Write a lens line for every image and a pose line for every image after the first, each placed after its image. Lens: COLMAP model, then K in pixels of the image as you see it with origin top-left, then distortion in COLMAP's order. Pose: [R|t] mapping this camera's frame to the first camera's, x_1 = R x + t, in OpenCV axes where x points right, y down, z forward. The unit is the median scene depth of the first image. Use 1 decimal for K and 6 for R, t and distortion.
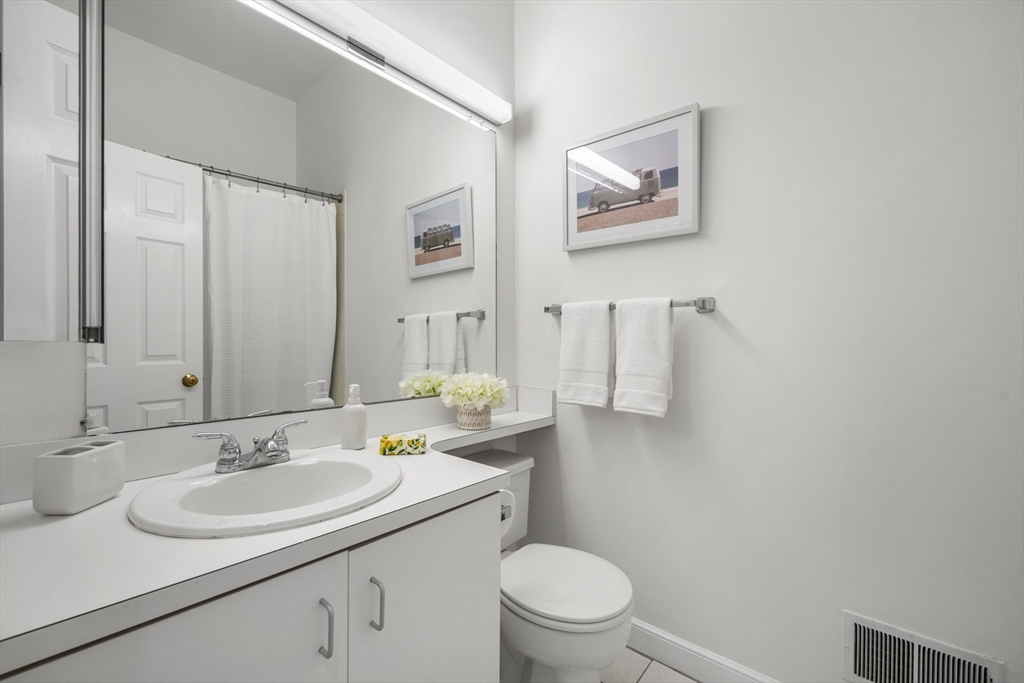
lens RADIAL K [[432.8, 0, 517.7], [0, 432.8, 344.4], [0, 0, 1]] dist [0.001662, -0.000529]
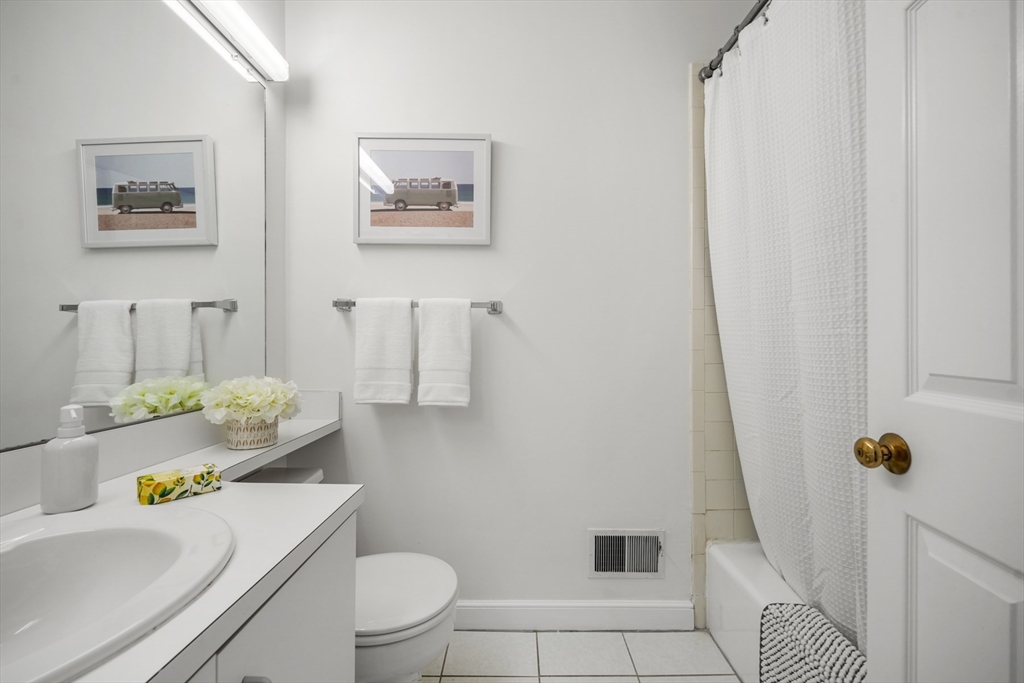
lens RADIAL K [[402.4, 0, 515.8], [0, 402.4, 340.9], [0, 0, 1]] dist [-0.001194, 0.000371]
pose [[0.764073, -0.002295, 0.645126, -0.212328], [0.006793, 0.999967, -0.004489, 0.004948], [-0.645094, 0.007812, 0.764063, 0.117480]]
